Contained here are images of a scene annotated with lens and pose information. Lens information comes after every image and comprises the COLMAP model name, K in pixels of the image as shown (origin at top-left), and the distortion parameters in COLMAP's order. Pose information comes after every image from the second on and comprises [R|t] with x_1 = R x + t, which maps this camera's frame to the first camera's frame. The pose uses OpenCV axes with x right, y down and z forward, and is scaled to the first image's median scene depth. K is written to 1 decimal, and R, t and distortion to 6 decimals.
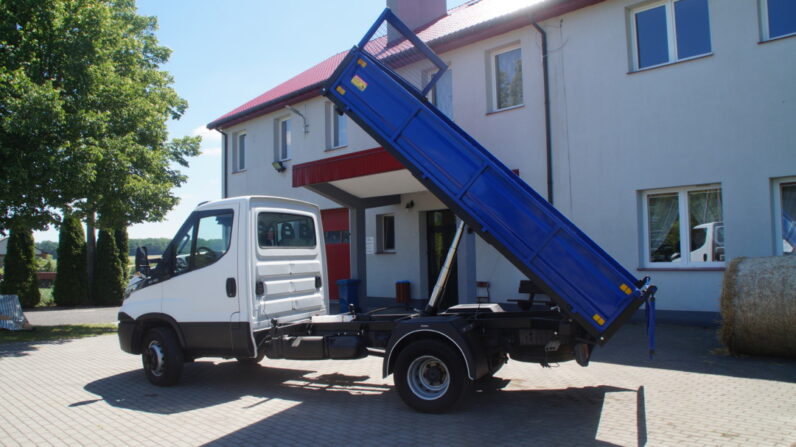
lens RADIAL K [[627.2, 0, 398.0], [0, 627.2, 223.5], [0, 0, 1]] dist [-0.113063, 0.004915]
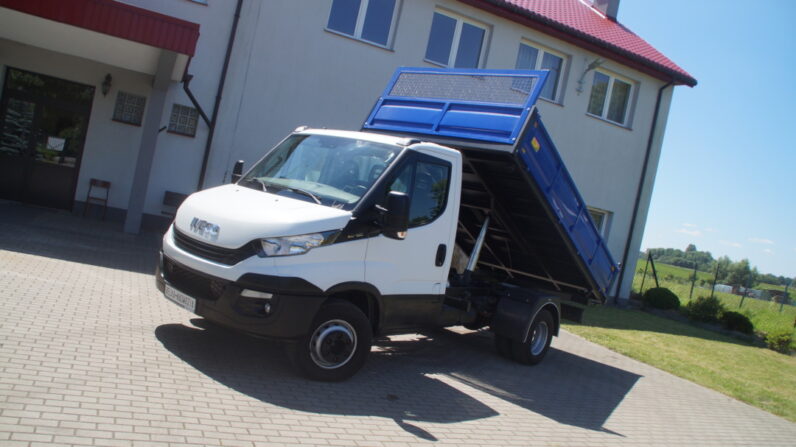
lens RADIAL K [[636.6, 0, 398.0], [0, 636.6, 223.5], [0, 0, 1]] dist [-0.179027, 0.000727]
pose [[0.320029, 0.065401, 0.945148, -0.953252], [-0.262938, 0.964555, 0.022288, 0.046961], [-0.910189, -0.255648, 0.325882, 0.657668]]
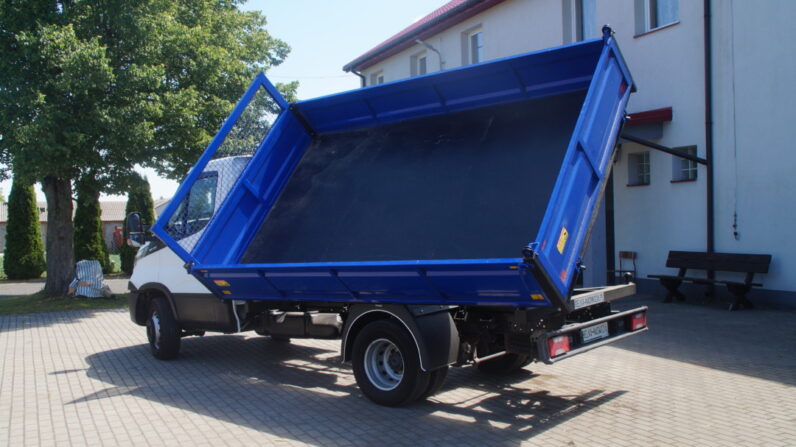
lens RADIAL K [[746.0, 0, 398.0], [0, 746.0, 223.5], [0, 0, 1]] dist [0.158844, -0.917218]
pose [[0.950542, 0.003718, -0.310574, 0.288118], [0.015902, 0.998034, 0.060617, -0.008387], [0.310189, -0.062557, 0.948614, 0.021355]]
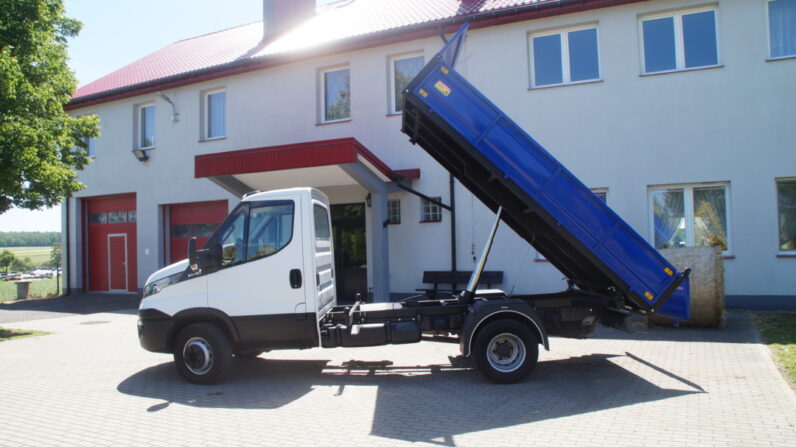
lens RADIAL K [[619.2, 0, 398.0], [0, 619.2, 223.5], [0, 0, 1]] dist [-0.106644, 0.003505]
pose [[0.937292, 0.011313, 0.348362, -0.390217], [-0.013863, 0.999892, 0.004828, 0.005715], [-0.348270, -0.009355, 0.937348, 0.010679]]
